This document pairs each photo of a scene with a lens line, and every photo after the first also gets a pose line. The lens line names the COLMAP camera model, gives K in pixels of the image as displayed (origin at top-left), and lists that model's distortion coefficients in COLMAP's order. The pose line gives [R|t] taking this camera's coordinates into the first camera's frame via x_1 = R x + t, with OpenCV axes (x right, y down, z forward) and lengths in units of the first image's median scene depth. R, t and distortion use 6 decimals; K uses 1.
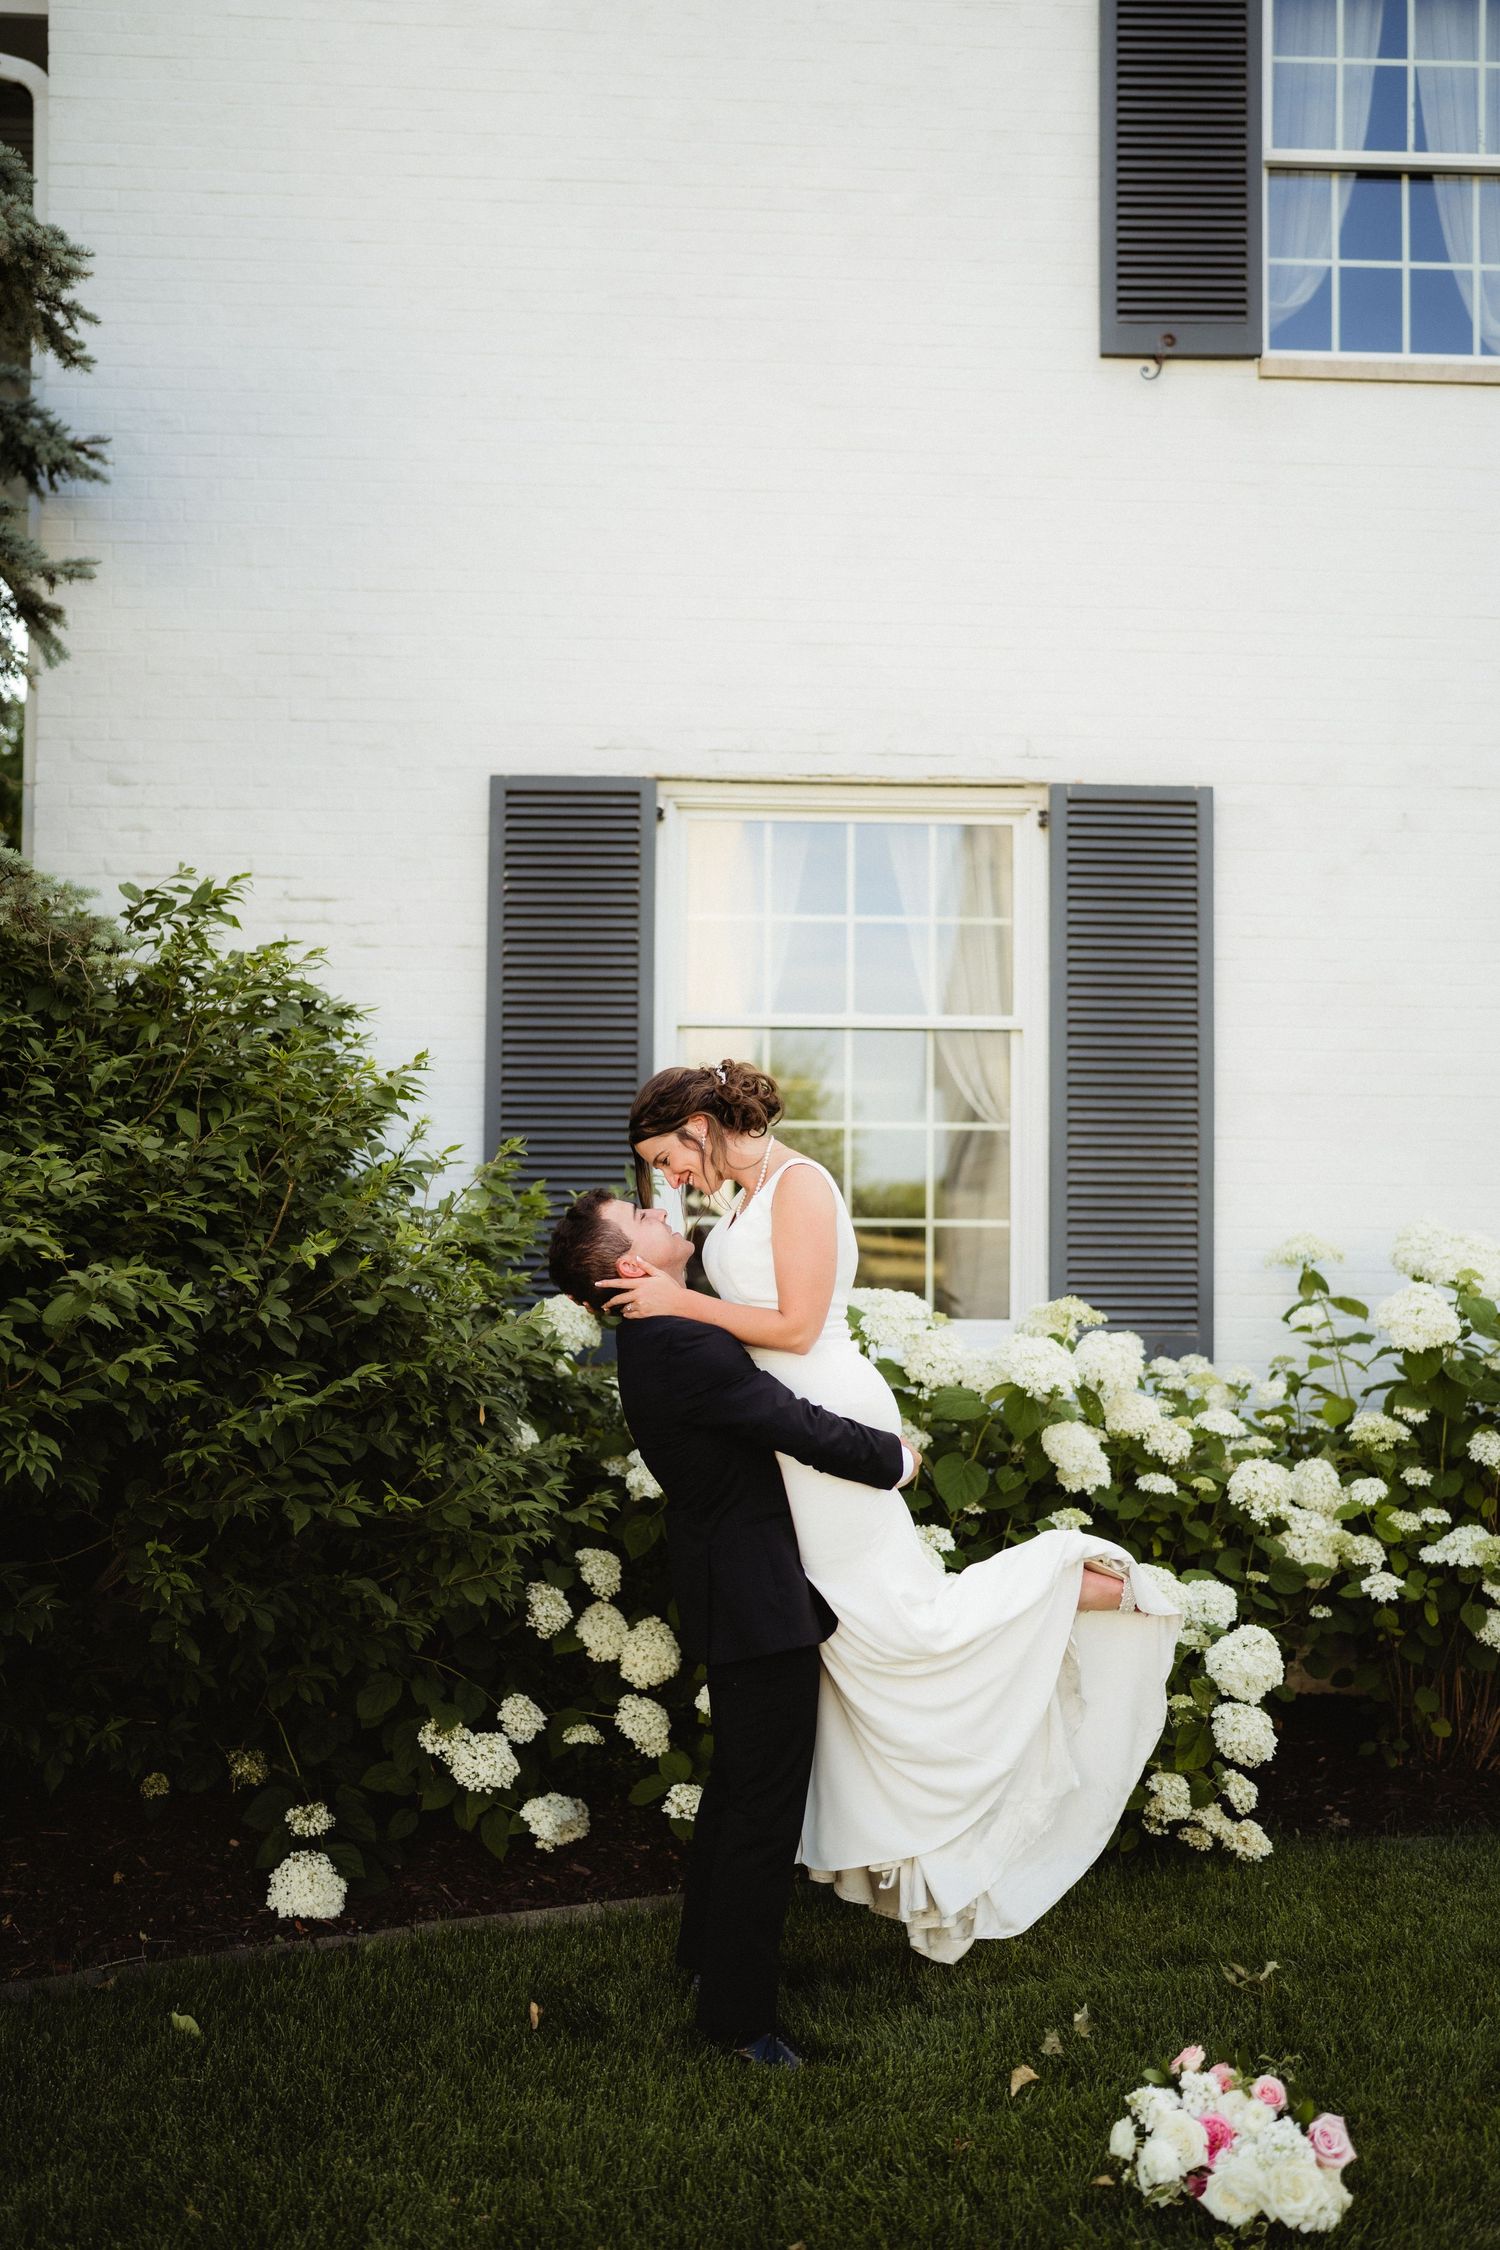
lens RADIAL K [[2263.6, 0, 753.3], [0, 2263.6, 1158.7], [0, 0, 1]] dist [-0.045126, 0.106963]
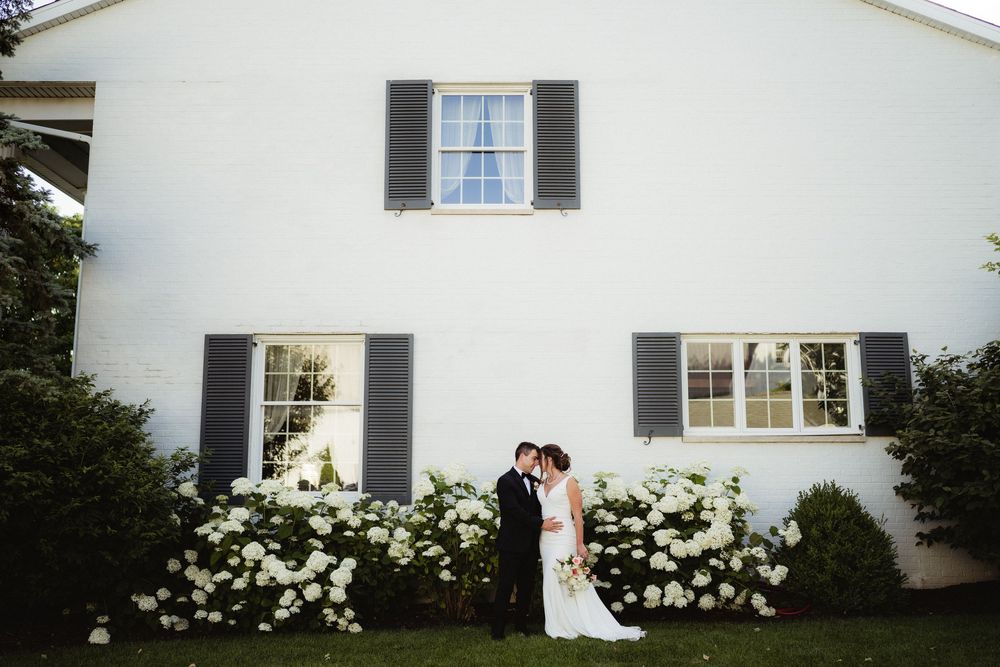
lens RADIAL K [[1006.0, 0, 500.0], [0, 1006.0, 333.5], [0, 0, 1]] dist [-0.045126, 0.106963]
pose [[0.998615, -0.014919, -0.050454, 0.522724], [0.009636, 0.994595, -0.103381, -0.007646], [0.051724, 0.102751, 0.993361, -0.648822]]
